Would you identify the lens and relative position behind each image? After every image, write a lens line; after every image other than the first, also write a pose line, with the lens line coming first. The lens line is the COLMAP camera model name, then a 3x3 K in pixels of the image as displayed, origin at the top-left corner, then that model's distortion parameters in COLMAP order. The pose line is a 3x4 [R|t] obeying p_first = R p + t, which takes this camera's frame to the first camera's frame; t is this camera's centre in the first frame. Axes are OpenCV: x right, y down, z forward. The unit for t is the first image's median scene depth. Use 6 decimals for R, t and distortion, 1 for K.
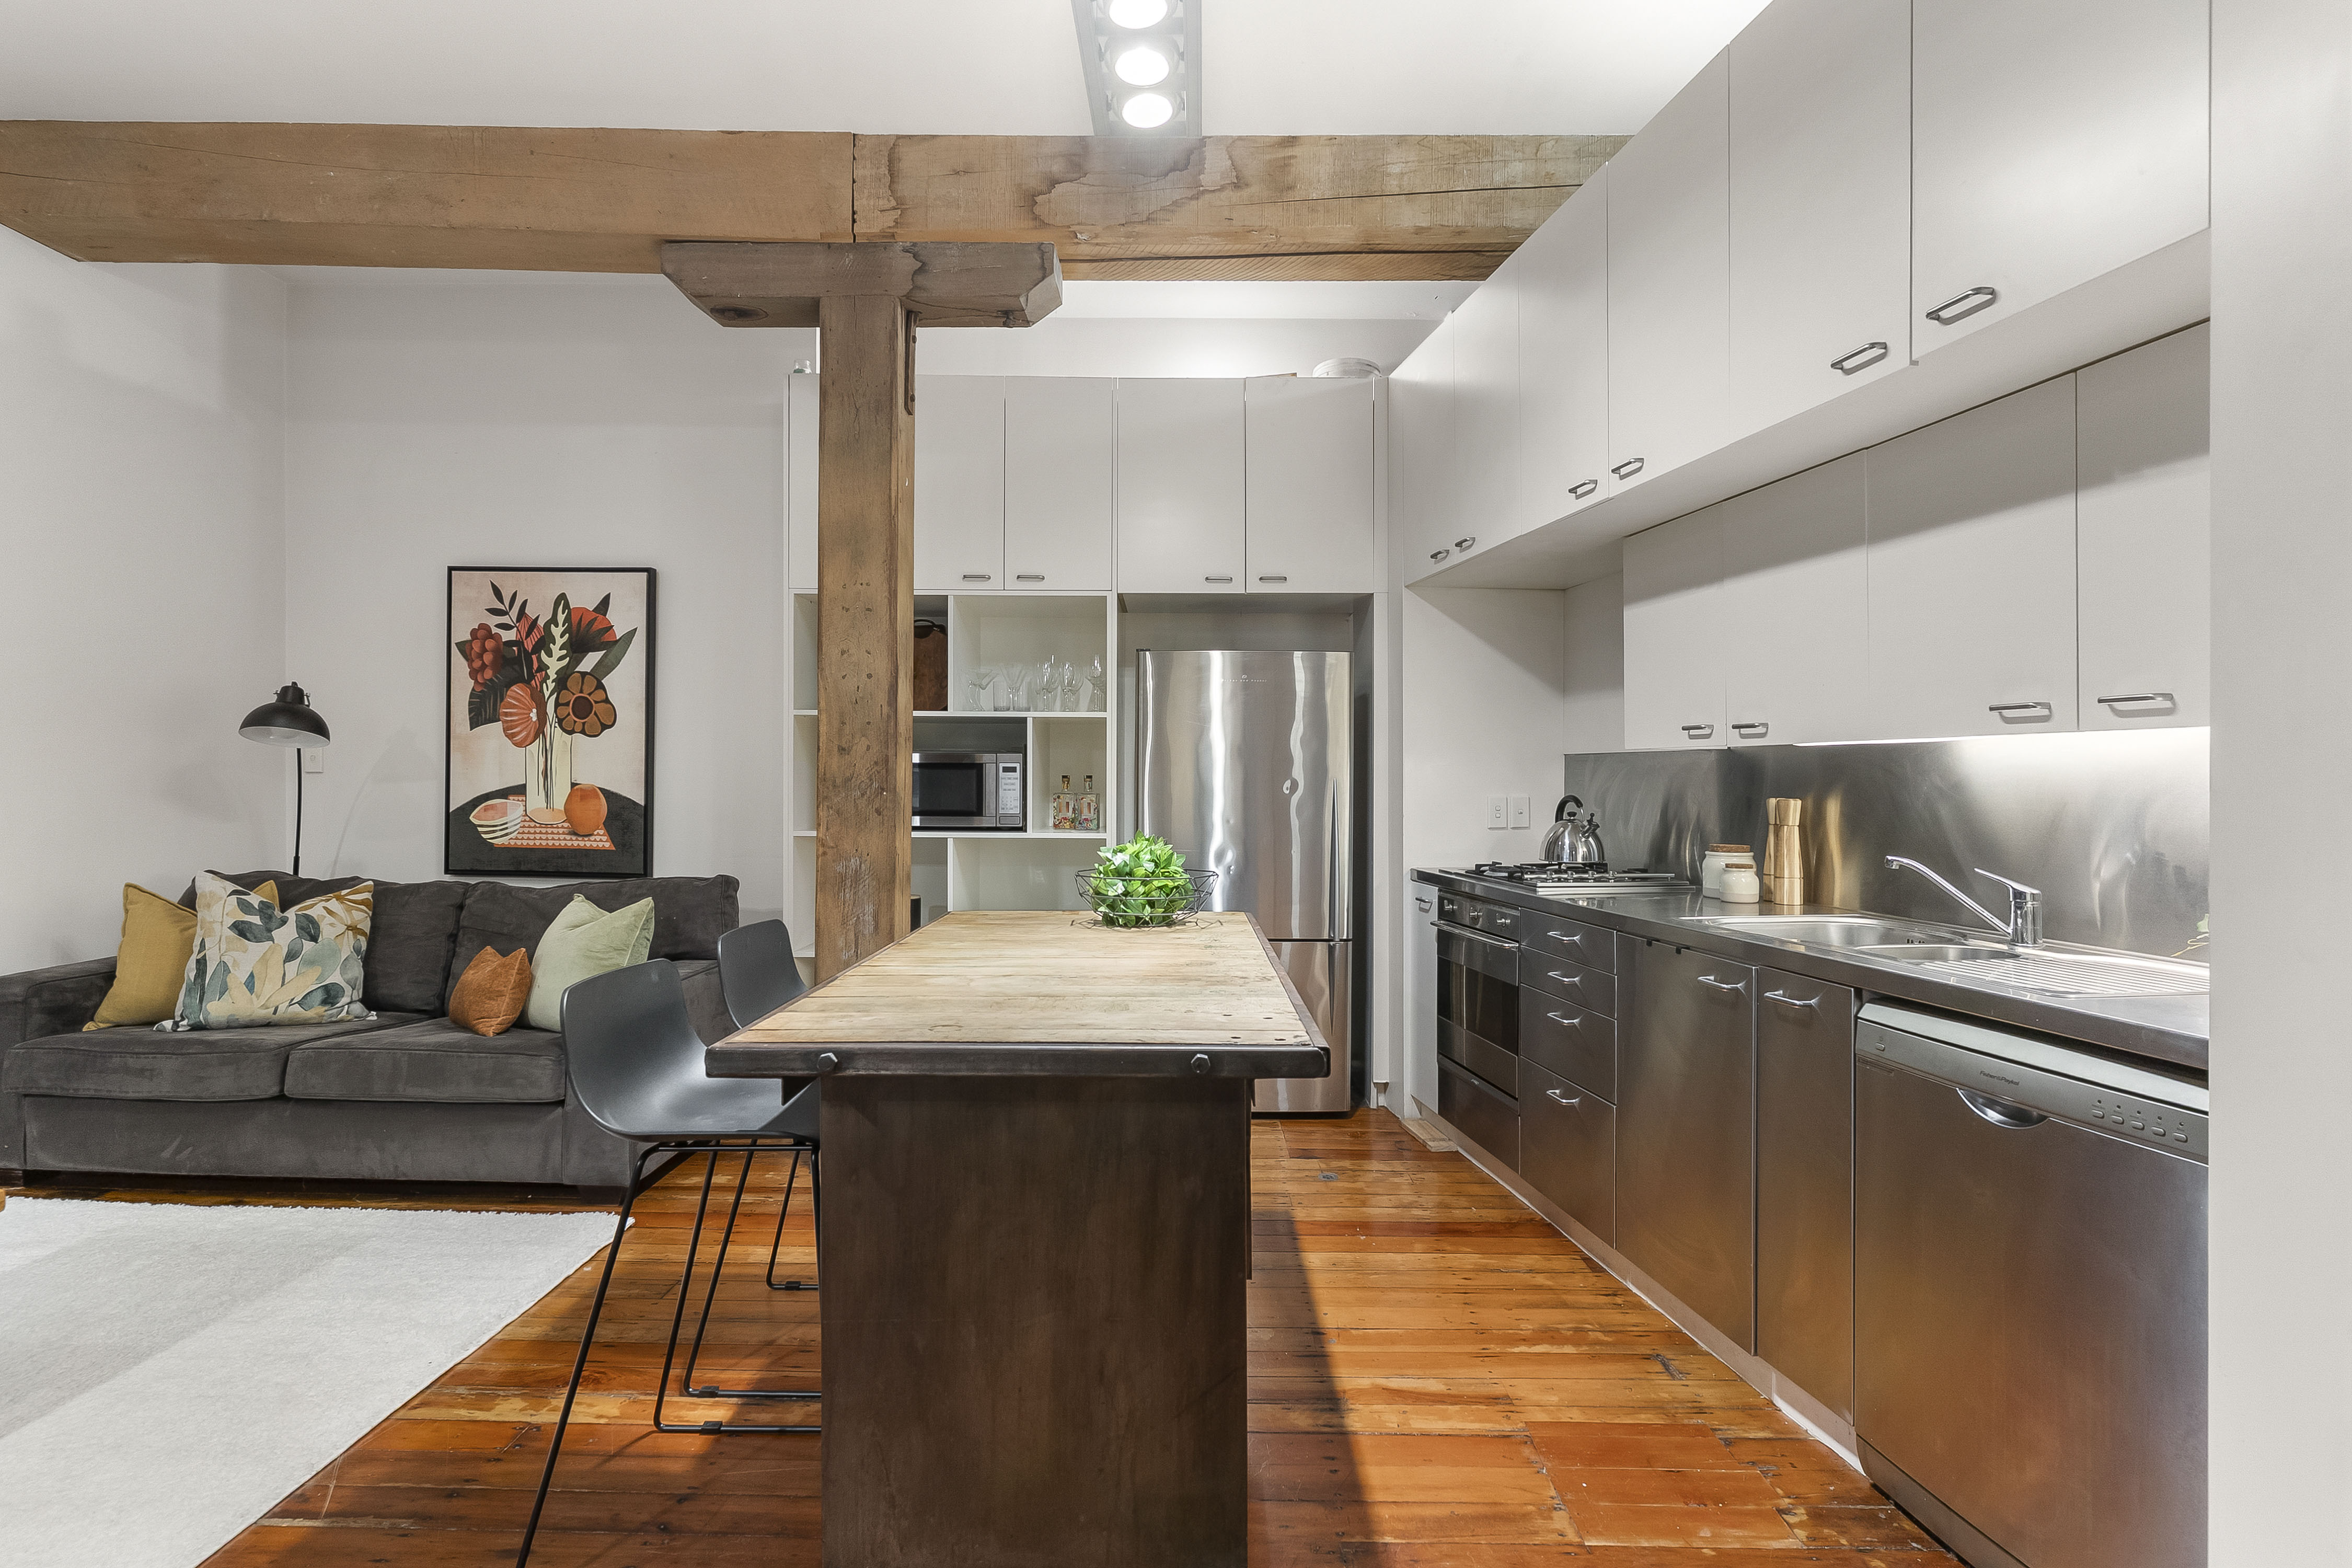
lens RADIAL K [[1127.0, 0, 1175.7], [0, 1127.0, 777.5], [0, 0, 1]] dist [-0.001194, 0.001269]
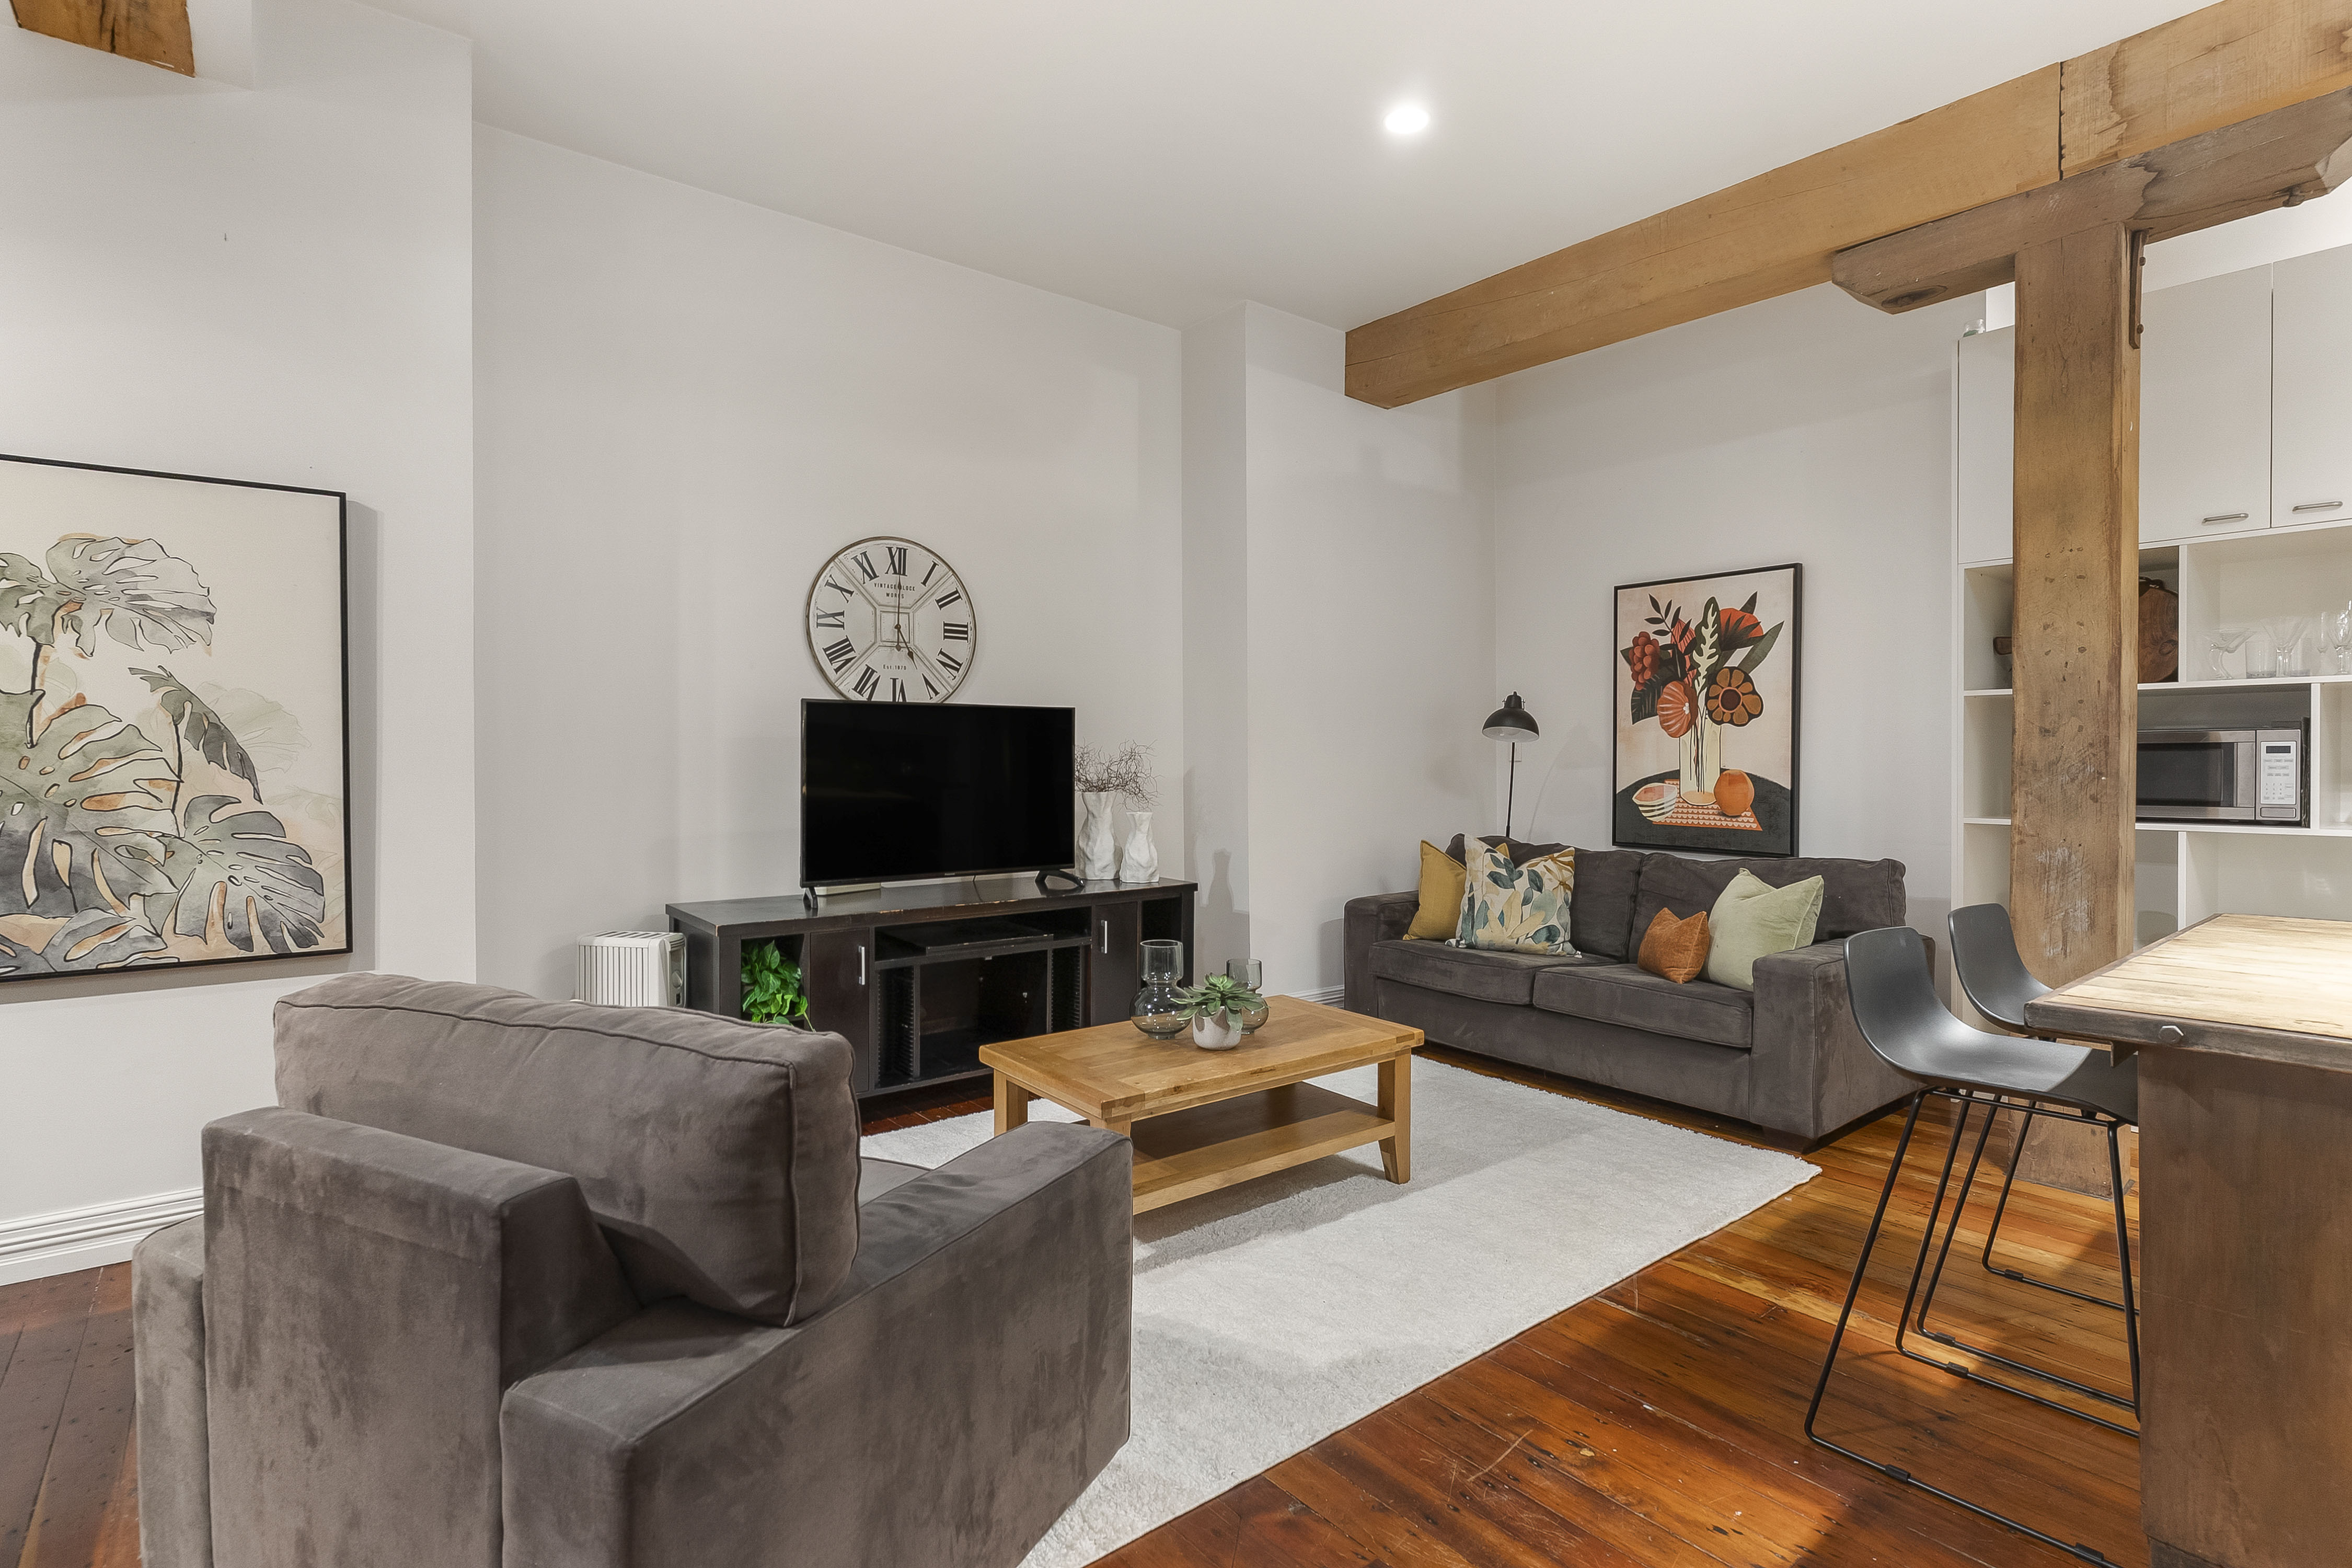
lens RADIAL K [[1127.0, 0, 1174.7], [0, 1127.0, 776.3], [0, 0, 1]] dist [-0.001194, 0.001269]
pose [[0.639575, 0.001681, -0.768727, -0.039622], [0.006757, 0.999947, 0.007809, 0.000236], [0.768699, -0.010189, 0.639529, -0.149934]]
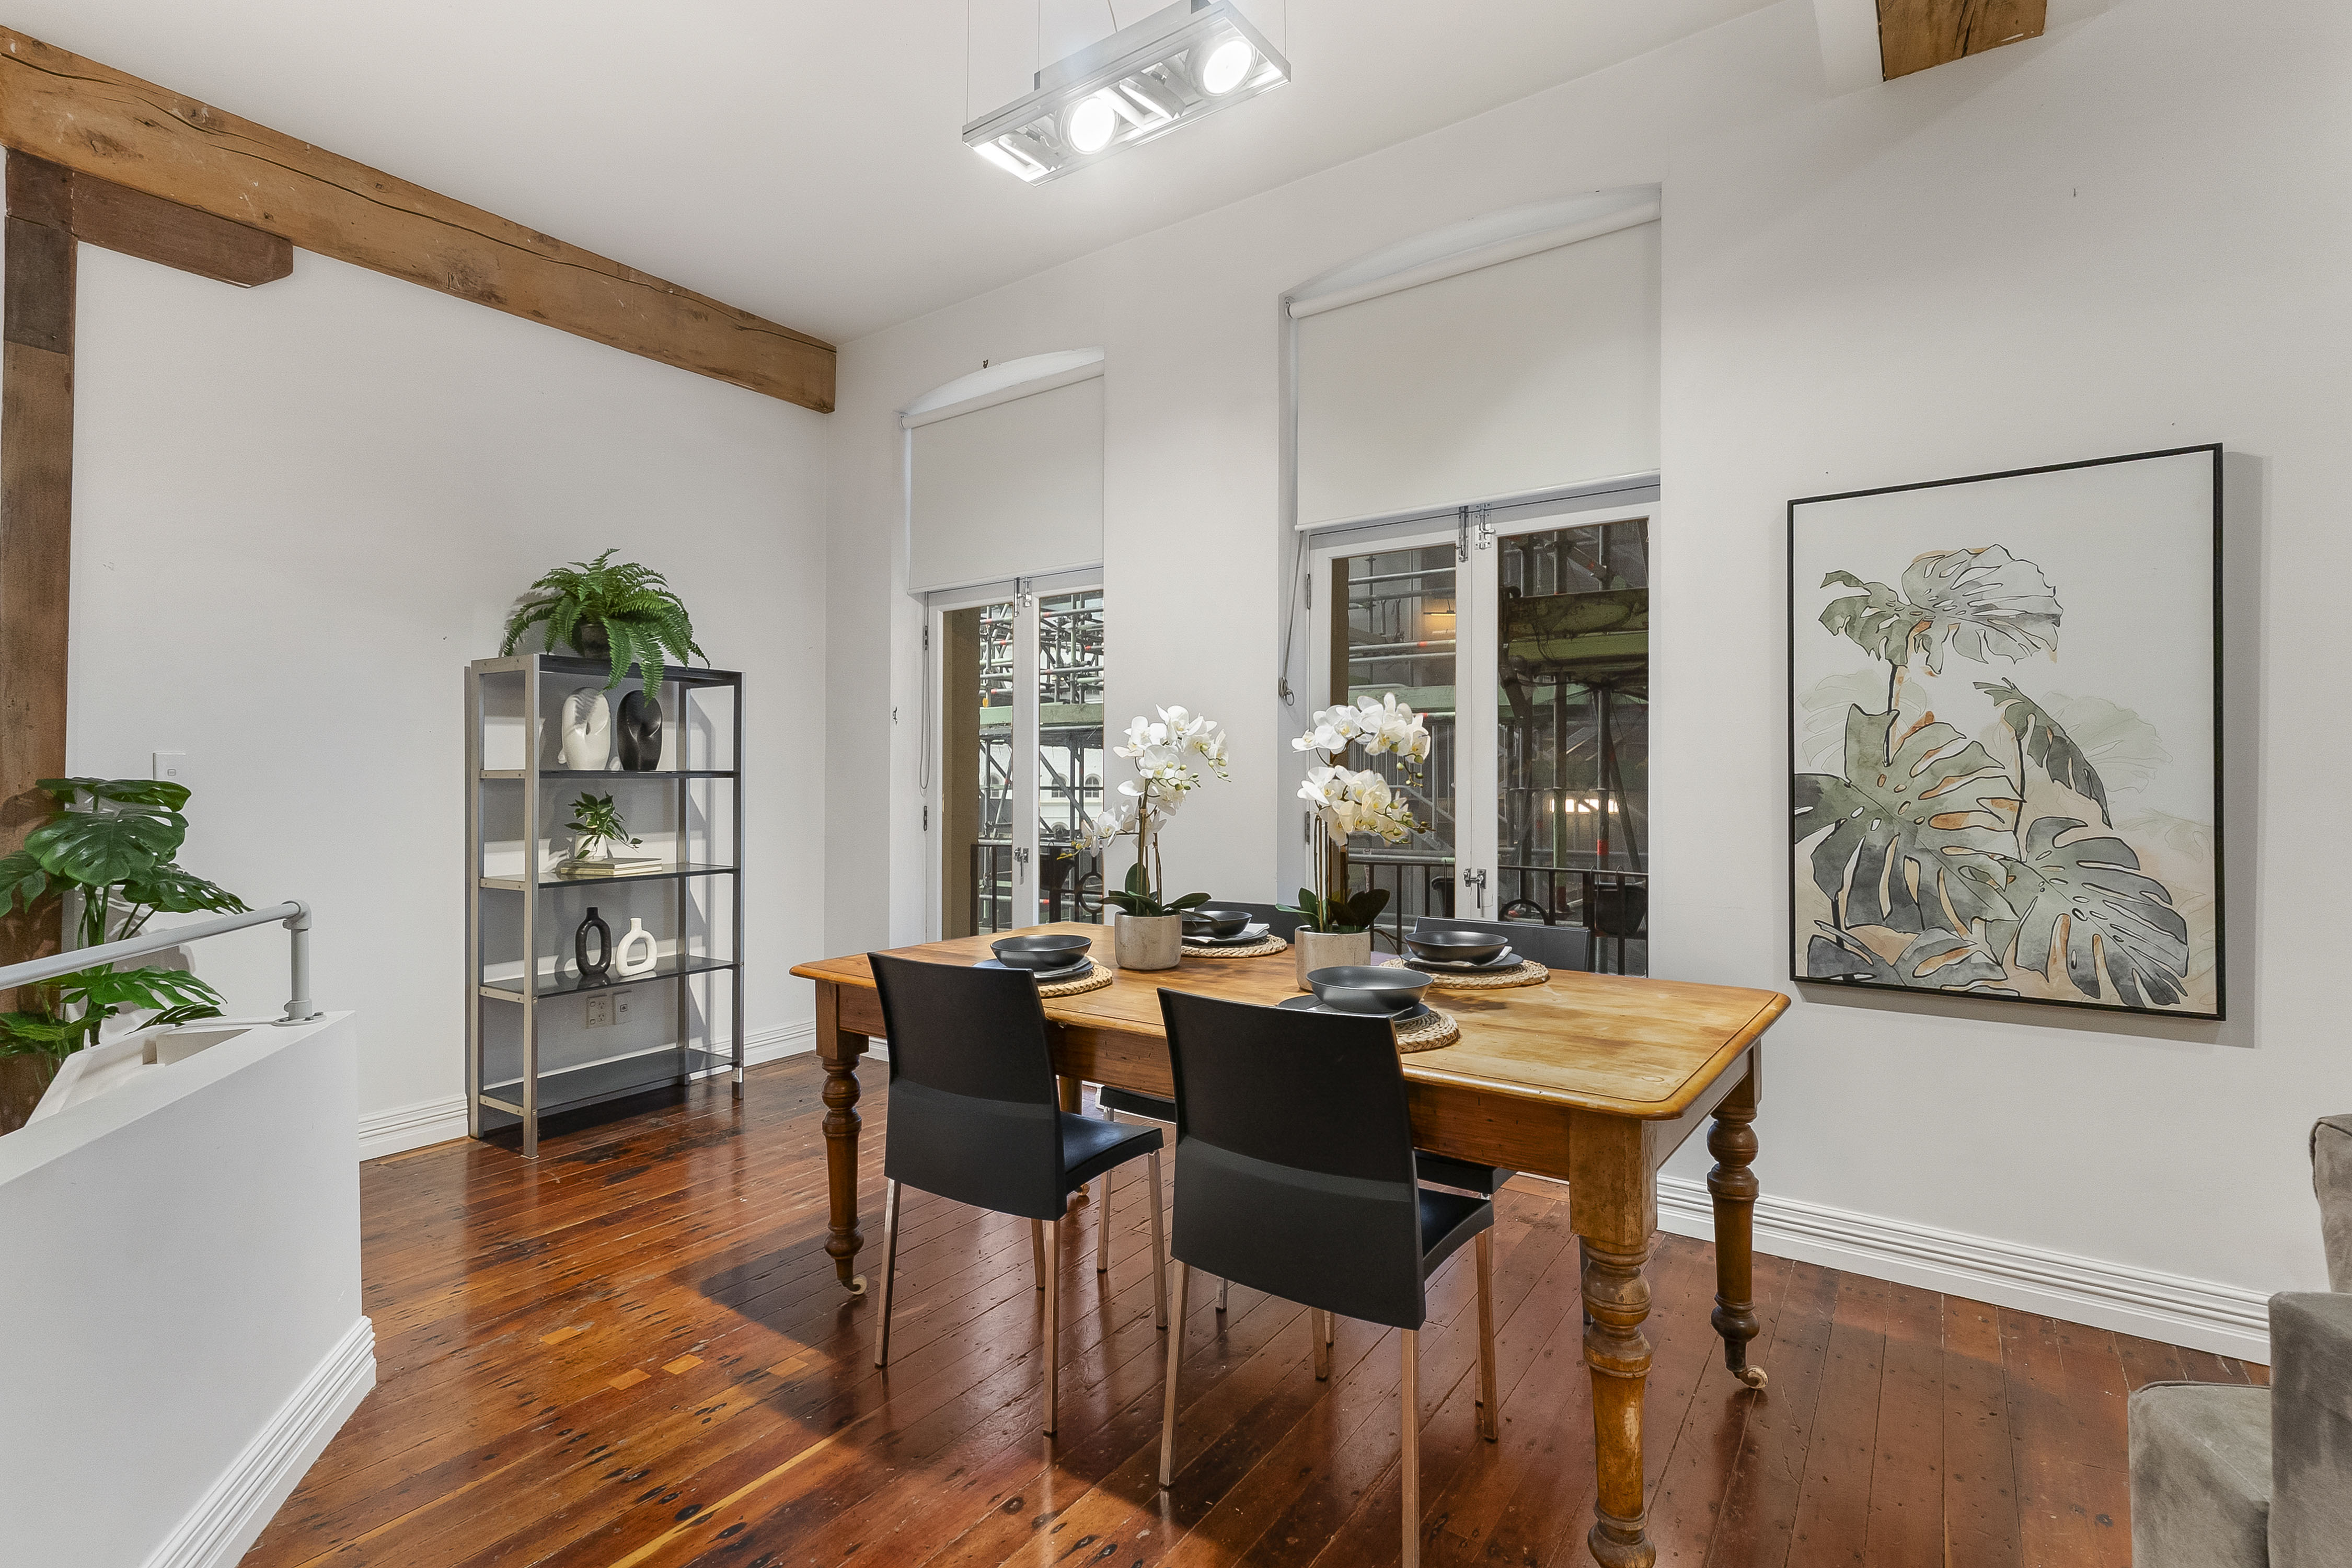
lens RADIAL K [[1127.0, 0, 1180.6], [0, 1127.0, 778.0], [0, 0, 1]] dist [-0.001194, 0.001269]
pose [[-0.552038, -0.010616, -0.833751, -0.181858], [-0.003774, 0.999941, -0.010234, -0.000108], [0.833810, -0.002503, -0.552046, -0.231905]]
